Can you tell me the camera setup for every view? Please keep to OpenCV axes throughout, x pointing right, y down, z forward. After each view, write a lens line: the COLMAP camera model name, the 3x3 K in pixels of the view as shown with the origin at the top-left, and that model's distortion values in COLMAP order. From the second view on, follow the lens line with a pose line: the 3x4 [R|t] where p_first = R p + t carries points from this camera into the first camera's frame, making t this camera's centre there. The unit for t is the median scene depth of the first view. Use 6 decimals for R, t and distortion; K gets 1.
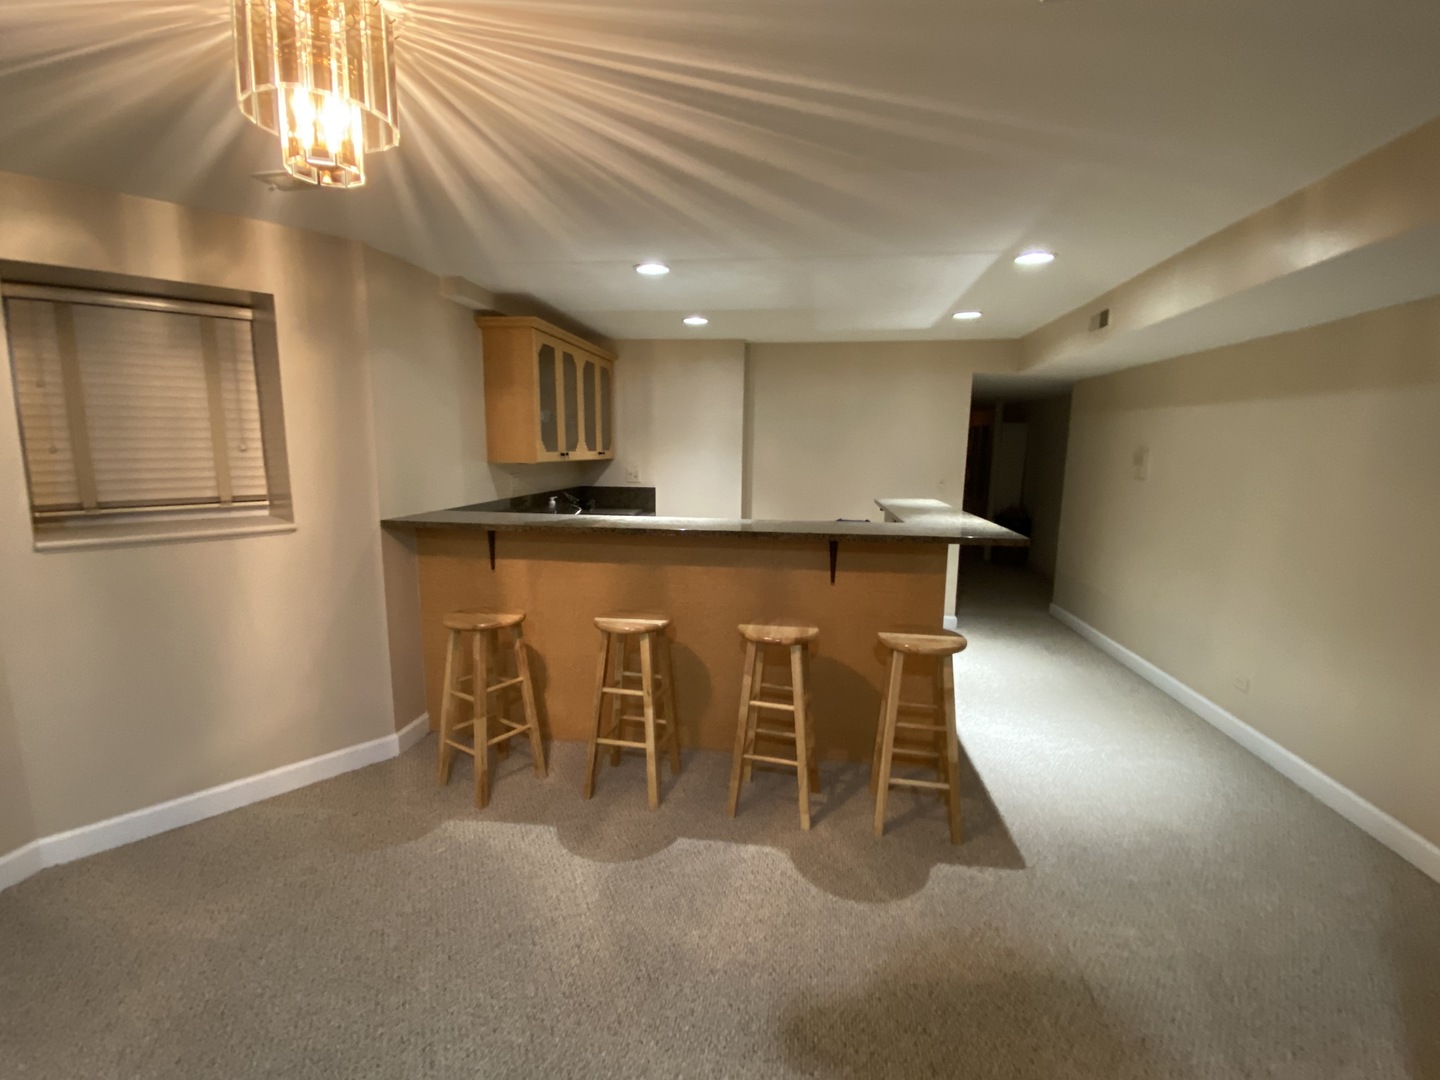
lens RADIAL K [[659.6, 0, 721.4], [0, 659.6, 545.9], [0, 0, 1]] dist [-0.000920, -0.000196]
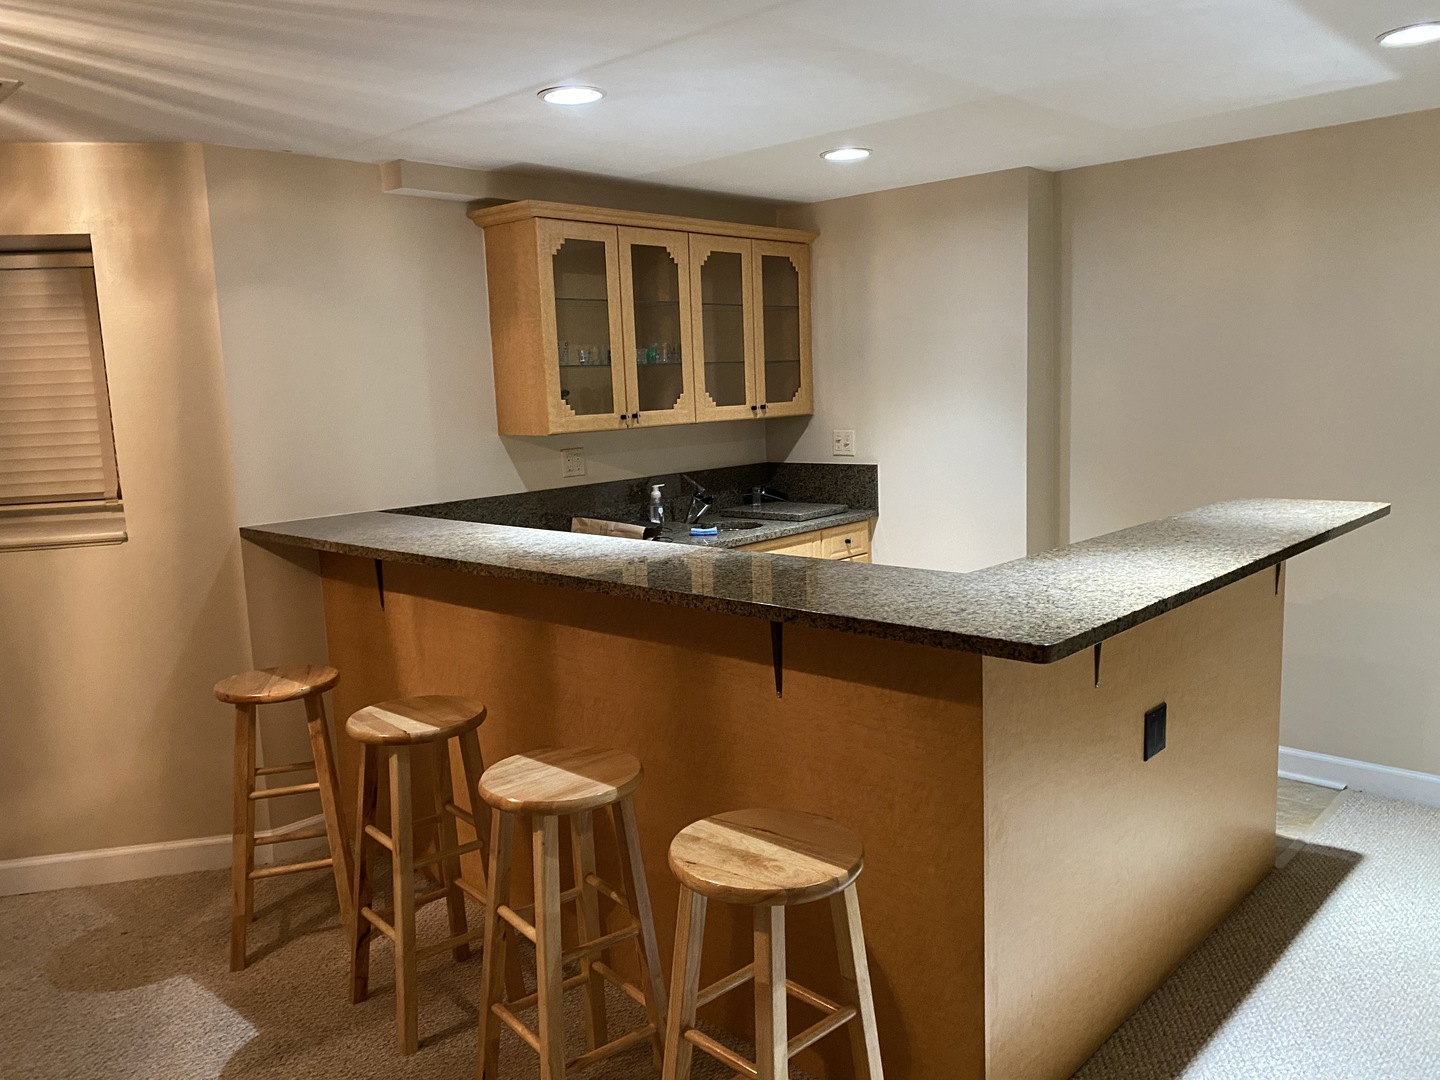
lens RADIAL K [[1082.4, 0, 719.3], [0, 1082.4, 539.4], [0, 0, 1]] dist [0.023056, -0.006886]
pose [[0.807362, 0.039992, -0.588700, 0.526166], [-0.039304, 0.999130, 0.013971, -0.055461], [0.588746, 0.011859, 0.808231, 0.316447]]
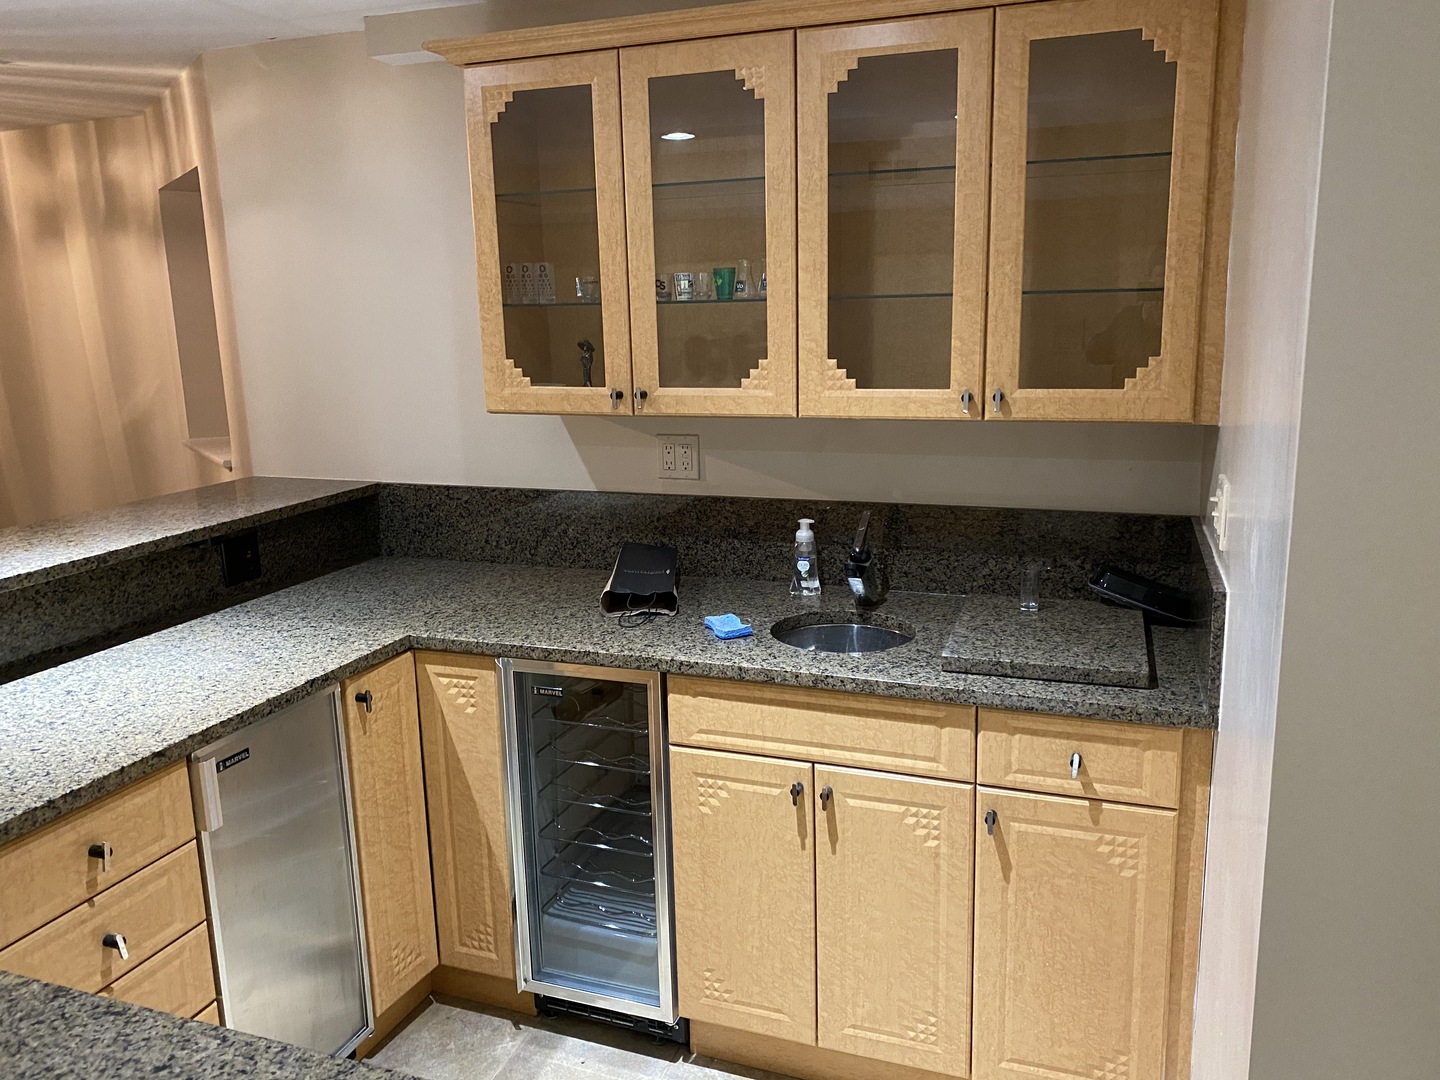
lens RADIAL K [[1082.4, 0, 708.3], [0, 1082.4, 506.9], [0, 0, 1]] dist [0.023056, -0.006886]
pose [[-0.220178, 0.169717, -0.960582, 0.383943], [-0.129208, 0.970997, 0.201173, -0.253979], [0.966864, 0.168409, -0.191863, 1.462912]]
